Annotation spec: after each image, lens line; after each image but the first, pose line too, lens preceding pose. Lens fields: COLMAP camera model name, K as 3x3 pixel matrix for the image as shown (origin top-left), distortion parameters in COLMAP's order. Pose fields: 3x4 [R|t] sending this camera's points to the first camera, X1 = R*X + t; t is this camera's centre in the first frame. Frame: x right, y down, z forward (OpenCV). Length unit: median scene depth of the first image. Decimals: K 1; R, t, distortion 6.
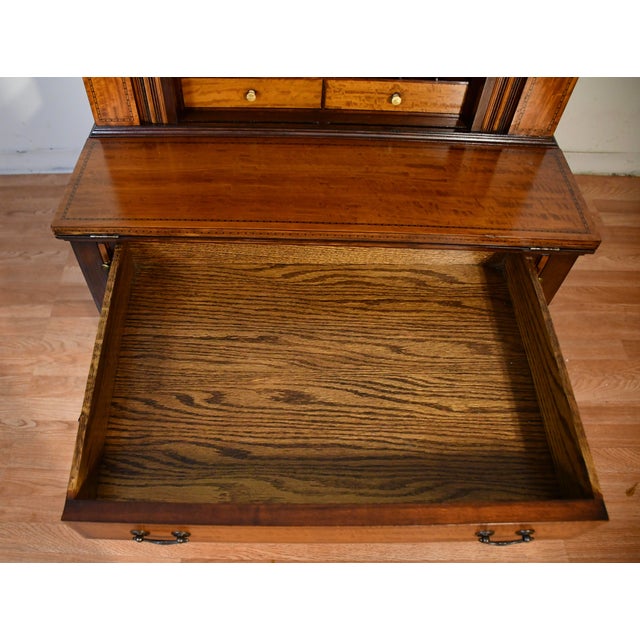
lens RADIAL K [[536.4, 0, 269.1], [0, 536.4, 308.3], [0, 0, 1]] dist [-0.128240, 0.054004]
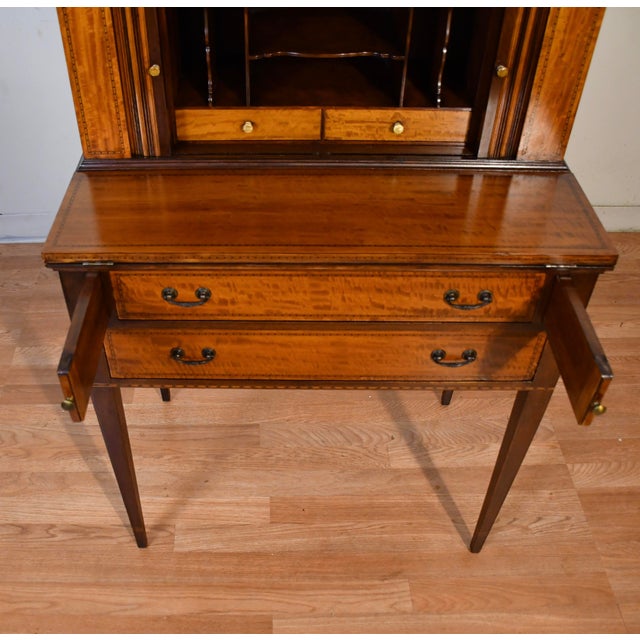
lens RADIAL K [[697.6, 0, 258.7], [0, 697.6, 321.5], [0, 0, 1]] dist [-0.111365, 0.000000]
pose [[0.999711, -0.018284, 0.015636, -0.040958], [0.020755, 0.984132, -0.176222, 0.171260], [-0.012165, 0.176495, 0.984226, -0.185152]]
